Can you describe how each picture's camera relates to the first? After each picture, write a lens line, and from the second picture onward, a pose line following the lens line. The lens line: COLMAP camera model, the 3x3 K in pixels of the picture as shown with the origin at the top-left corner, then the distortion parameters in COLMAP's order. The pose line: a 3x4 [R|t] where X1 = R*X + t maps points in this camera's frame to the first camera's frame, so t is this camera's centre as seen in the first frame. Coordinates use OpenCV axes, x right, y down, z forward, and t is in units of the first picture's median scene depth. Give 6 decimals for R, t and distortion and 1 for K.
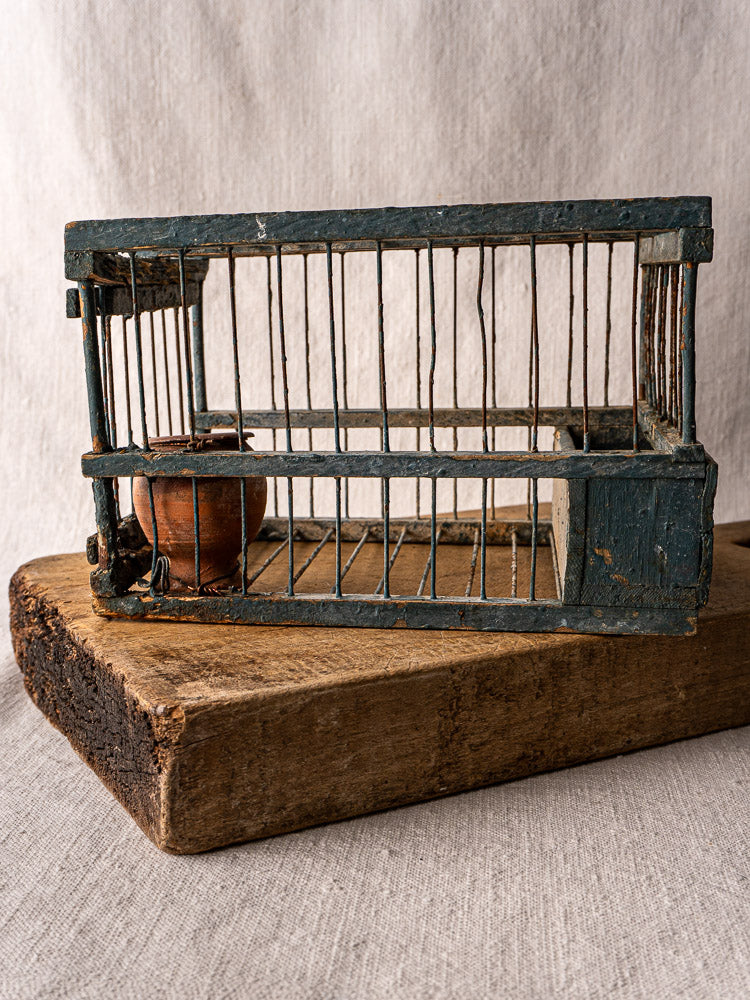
lens RADIAL K [[1259.6, 0, 376.3], [0, 1259.6, 561.2], [0, 0, 1]] dist [-0.000211, 0.001666]
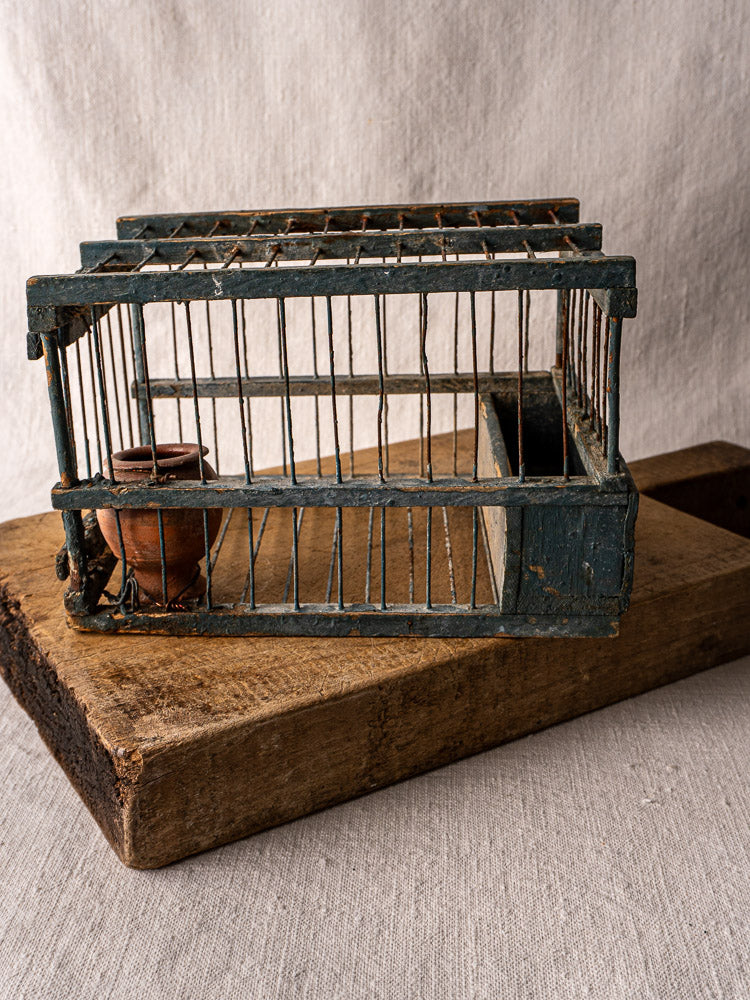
lens RADIAL K [[1226.3, 0, 375.0], [0, 1226.3, 500.0], [0, 0, 1]] dist [-0.006270, -0.003343]
pose [[0.998904, -0.018102, 0.043174, 0.010688], [0.012645, 0.992269, 0.123462, -0.195951], [-0.045075, -0.122781, 0.991410, -0.057838]]
